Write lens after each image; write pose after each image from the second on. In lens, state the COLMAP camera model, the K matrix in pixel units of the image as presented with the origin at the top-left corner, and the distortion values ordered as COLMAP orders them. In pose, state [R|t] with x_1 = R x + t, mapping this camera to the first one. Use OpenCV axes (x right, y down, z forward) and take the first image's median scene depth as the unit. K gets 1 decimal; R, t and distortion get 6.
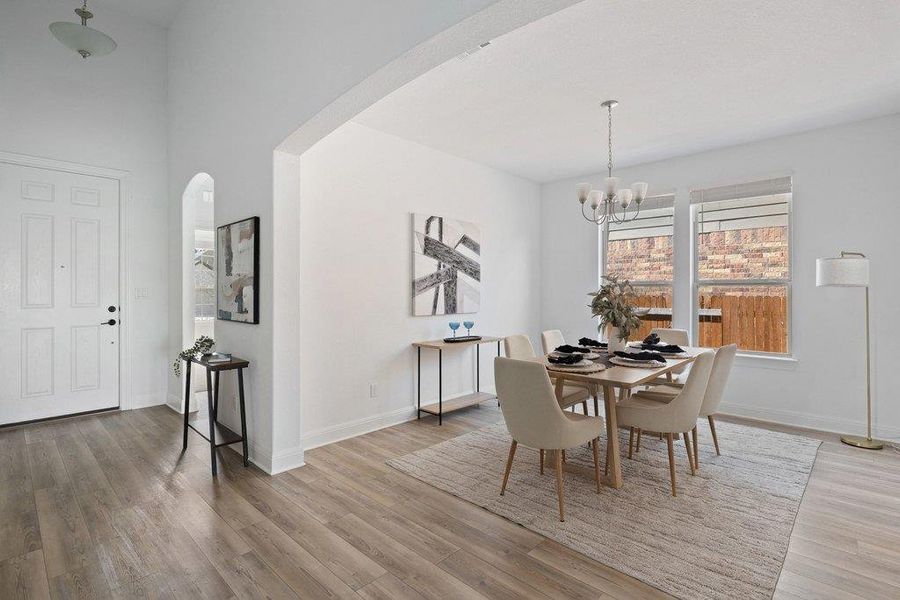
lens RADIAL K [[436.8, 0, 452.7], [0, 436.8, 293.6], [0, 0, 1]] dist [-0.003778, -0.000092]
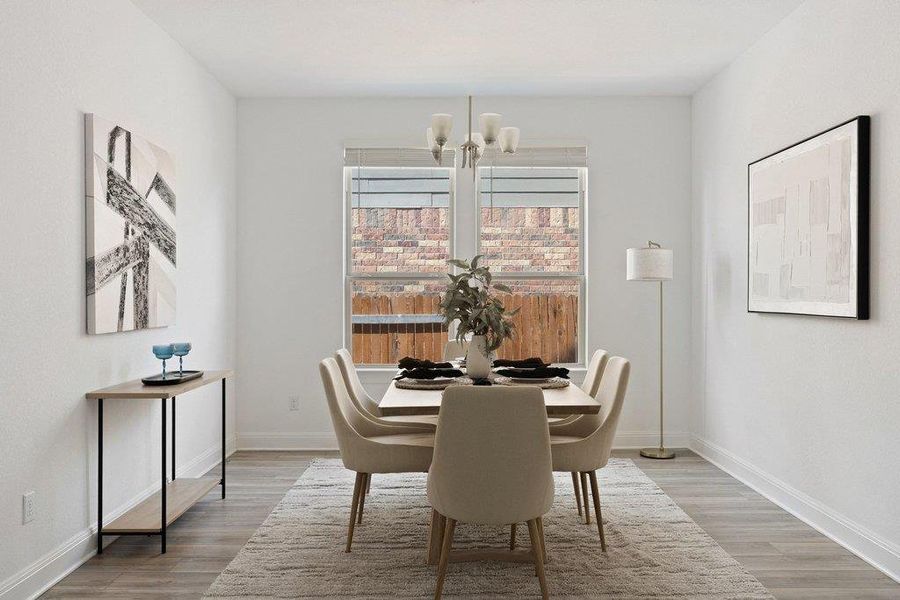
lens RADIAL K [[729.7, 0, 449.0], [0, 729.7, 301.7], [0, 0, 1]] dist [0.001582, 0.002472]
pose [[0.721532, -0.006951, 0.692346, -0.339761], [0.006005, 0.999975, 0.003781, 0.014926], [-0.692355, 0.001429, 0.721555, 0.166214]]
